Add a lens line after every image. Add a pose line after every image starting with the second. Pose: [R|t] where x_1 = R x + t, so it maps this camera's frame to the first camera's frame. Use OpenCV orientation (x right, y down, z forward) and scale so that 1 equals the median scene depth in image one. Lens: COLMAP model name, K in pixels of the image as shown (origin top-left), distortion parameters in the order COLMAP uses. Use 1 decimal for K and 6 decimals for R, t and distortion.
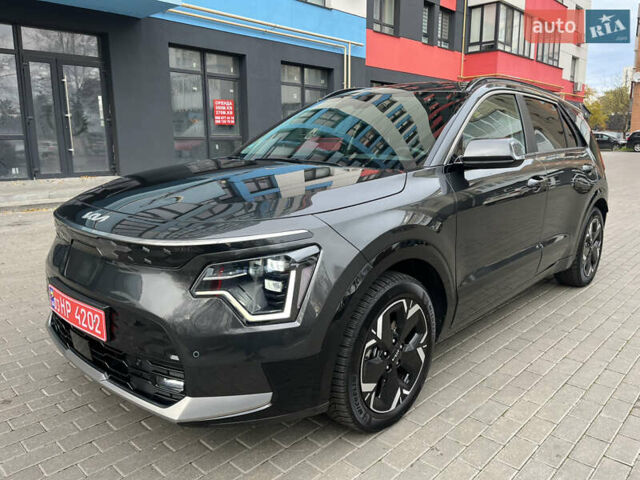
lens RADIAL K [[495.5, 0, 330.9], [0, 495.5, 243.4], [0, 0, 1]] dist [0.069645, -0.091023]
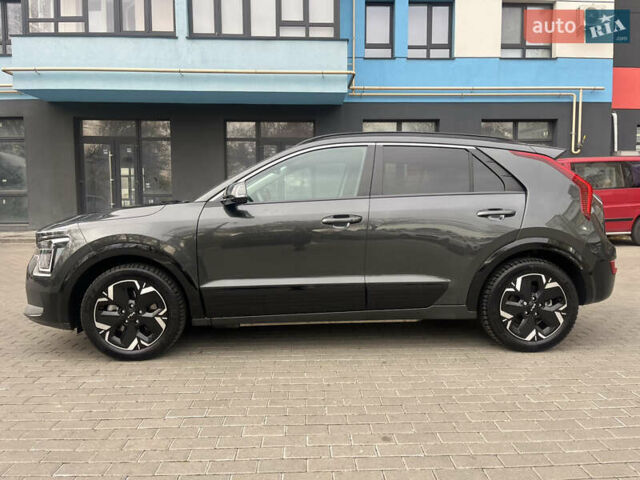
lens RADIAL K [[522.9, 0, 312.7], [0, 522.9, 241.9], [0, 0, 1]] dist [0.072112, -0.108053]
pose [[0.733977, 0.037757, -0.678123, 1.556352], [-0.126356, 0.988613, -0.081719, 0.049780], [0.667316, 0.145665, 0.730391, 0.096483]]
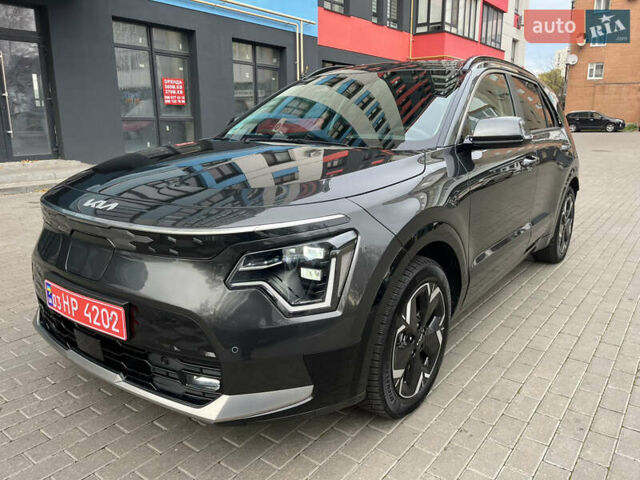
lens RADIAL K [[495.5, 0, 330.9], [0, 495.5, 243.4], [0, 0, 1]] dist [0.069645, -0.091023]
pose [[0.994099, -0.027116, 0.105029, -0.129843], [0.023345, 0.999044, 0.036970, -0.005577], [-0.105931, -0.034300, 0.993782, 0.040603]]
